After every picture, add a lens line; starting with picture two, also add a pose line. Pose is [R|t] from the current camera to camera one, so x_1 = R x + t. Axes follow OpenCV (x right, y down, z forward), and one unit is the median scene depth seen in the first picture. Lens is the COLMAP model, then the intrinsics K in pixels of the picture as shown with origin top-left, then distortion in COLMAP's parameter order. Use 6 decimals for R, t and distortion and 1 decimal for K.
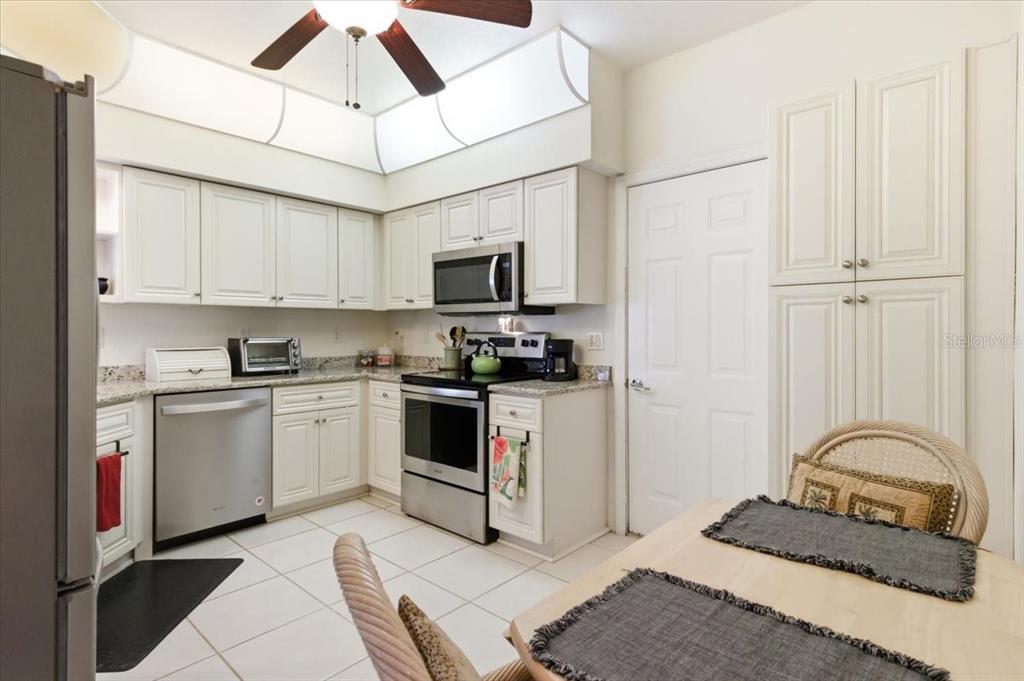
lens RADIAL K [[536.5, 0, 521.1], [0, 536.5, 333.5], [0, 0, 1]] dist [0.027969, -0.022482]
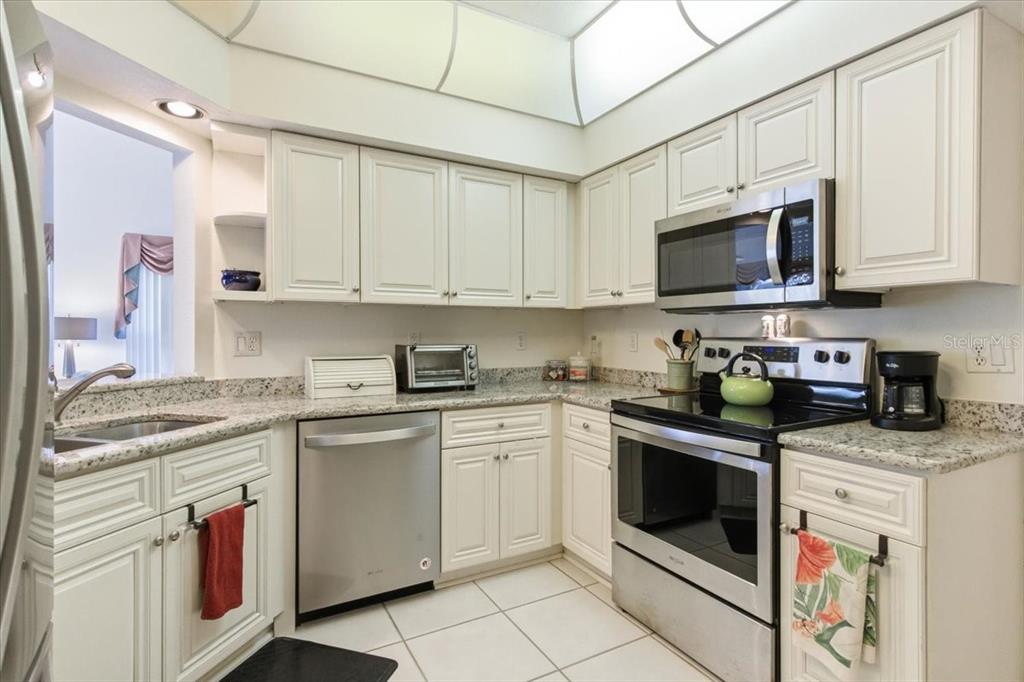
lens RADIAL K [[509.5, 0, 507.7], [0, 509.5, 335.5], [0, 0, 1]] dist [0.028209, -0.025159]
pose [[0.939895, 0.000236, -0.341463, -0.125508], [-0.001253, 0.999995, -0.002757, -0.003384], [0.341461, 0.003019, 0.939891, 0.345932]]
